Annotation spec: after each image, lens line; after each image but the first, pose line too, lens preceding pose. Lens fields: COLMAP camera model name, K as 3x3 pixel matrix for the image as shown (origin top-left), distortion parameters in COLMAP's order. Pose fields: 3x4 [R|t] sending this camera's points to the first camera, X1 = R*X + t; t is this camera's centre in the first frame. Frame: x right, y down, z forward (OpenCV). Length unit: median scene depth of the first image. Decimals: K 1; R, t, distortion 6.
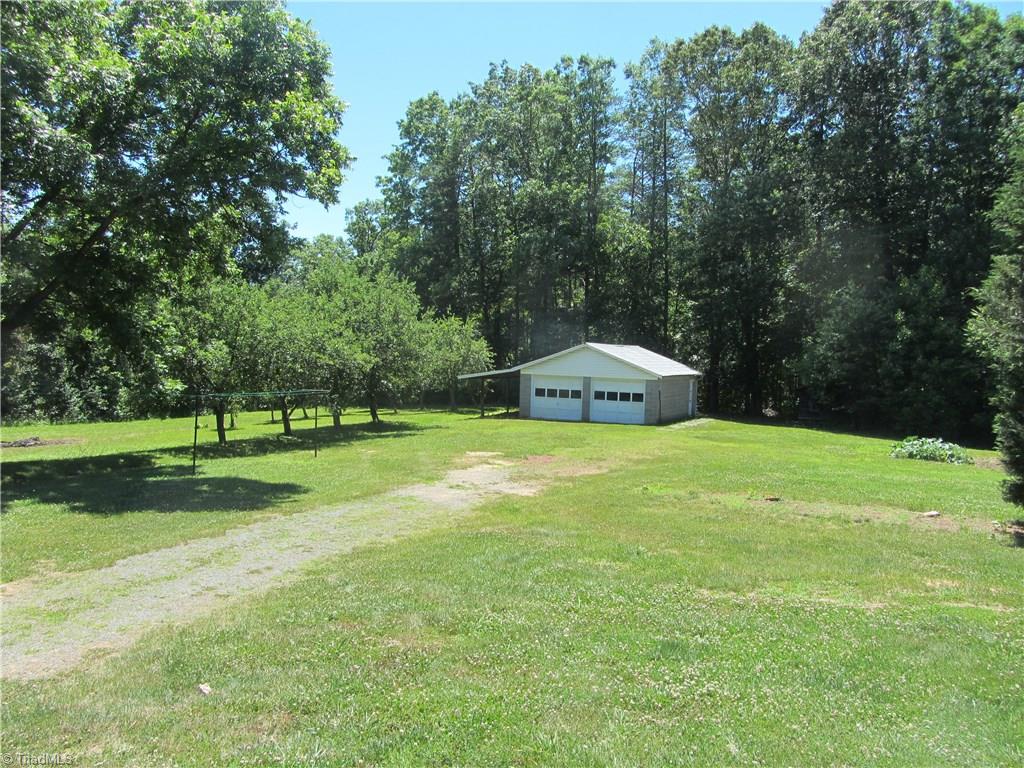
lens RADIAL K [[849.8, 0, 519.1], [0, 849.8, 382.3], [0, 0, 1]] dist [-0.034933, 0.020198]
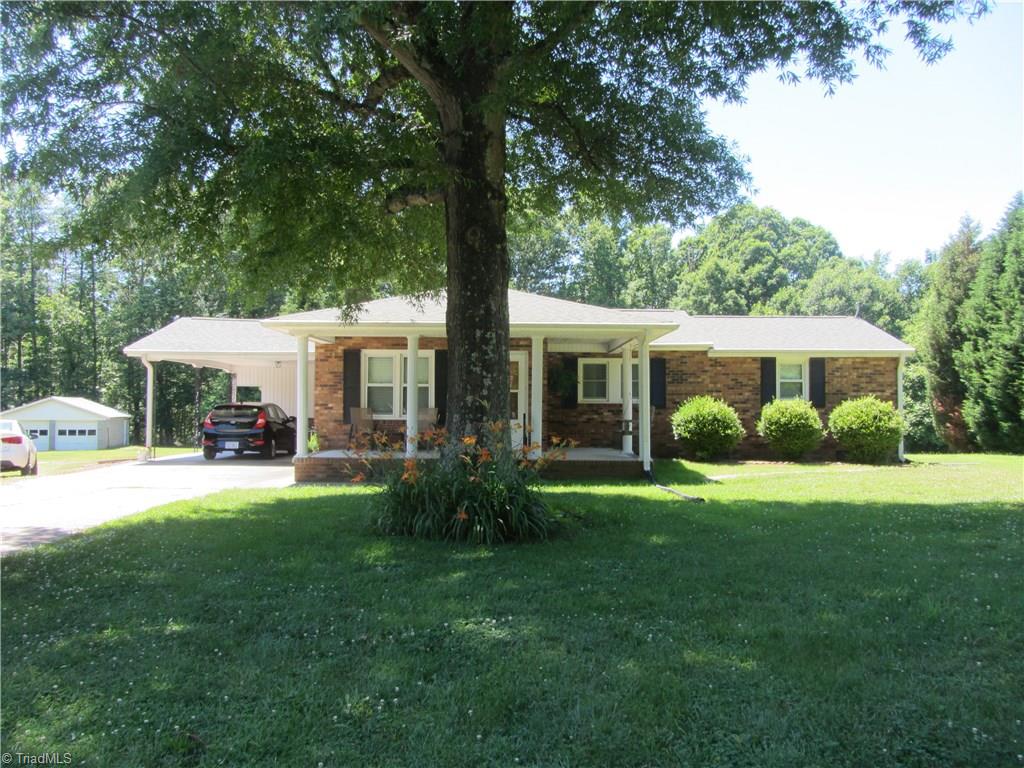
lens RADIAL K [[849.8, 0, 516.6], [0, 849.8, 379.4], [0, 0, 1]] dist [-0.034933, 0.020198]
pose [[0.774774, 0.004194, 0.632225, -0.234466], [0.034211, 0.998235, -0.048546, 0.023186], [-0.631312, 0.059241, 0.773263, -0.671890]]
